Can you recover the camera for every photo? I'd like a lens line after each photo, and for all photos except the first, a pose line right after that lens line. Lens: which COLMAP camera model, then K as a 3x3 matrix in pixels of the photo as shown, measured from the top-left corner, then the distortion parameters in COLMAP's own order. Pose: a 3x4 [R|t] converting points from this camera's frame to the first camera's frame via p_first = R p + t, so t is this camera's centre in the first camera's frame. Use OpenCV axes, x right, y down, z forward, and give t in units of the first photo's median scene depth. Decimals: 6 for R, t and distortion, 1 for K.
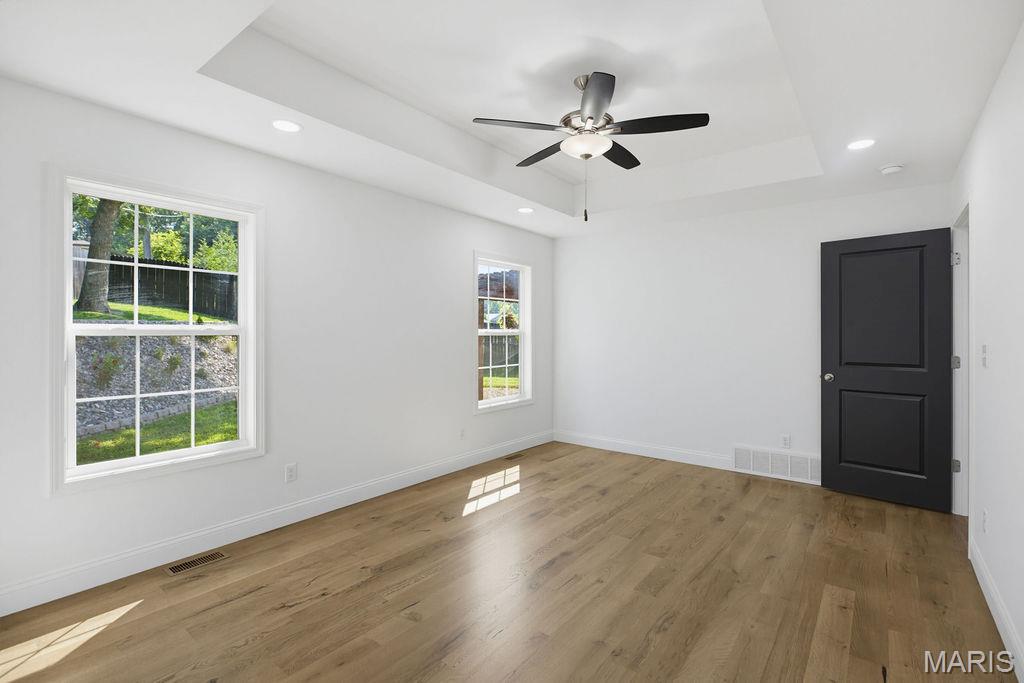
lens RADIAL K [[496.6, 0, 516.8], [0, 496.6, 335.9], [0, 0, 1]] dist [0.116569, -0.000031]
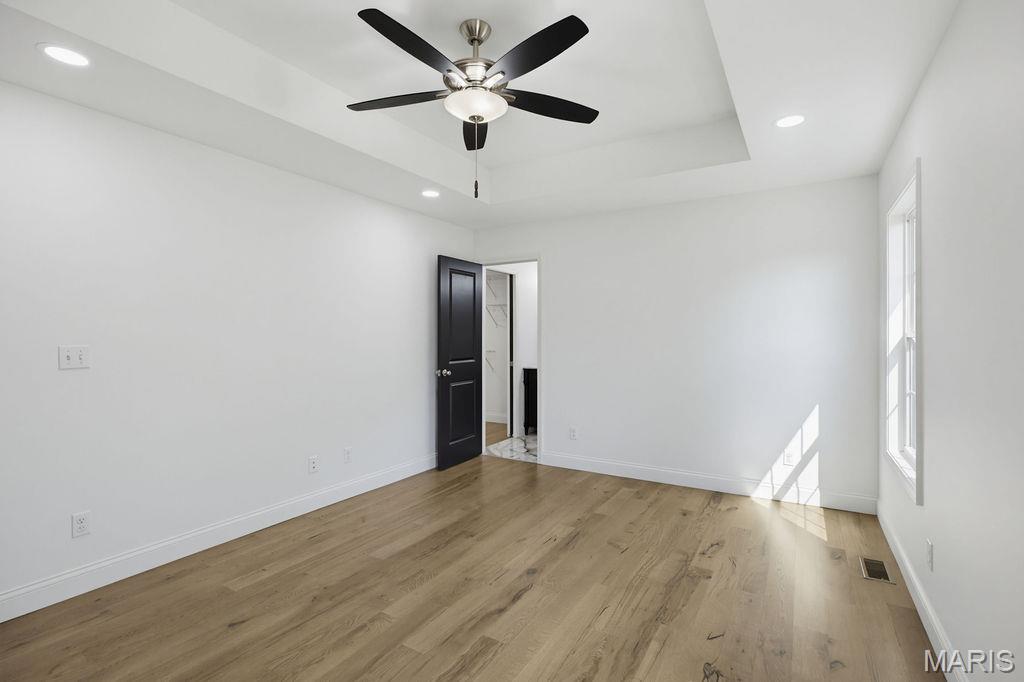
lens RADIAL K [[468.9, 0, 513.9], [0, 468.9, 336.7], [0, 0, 1]] dist [-0.000570, 0.000282]
pose [[-0.994686, -0.004488, -0.102856, 0.096786], [-0.004268, 0.999988, -0.002360, 0.001184], [0.102865, -0.001908, -0.994693, 1.104445]]
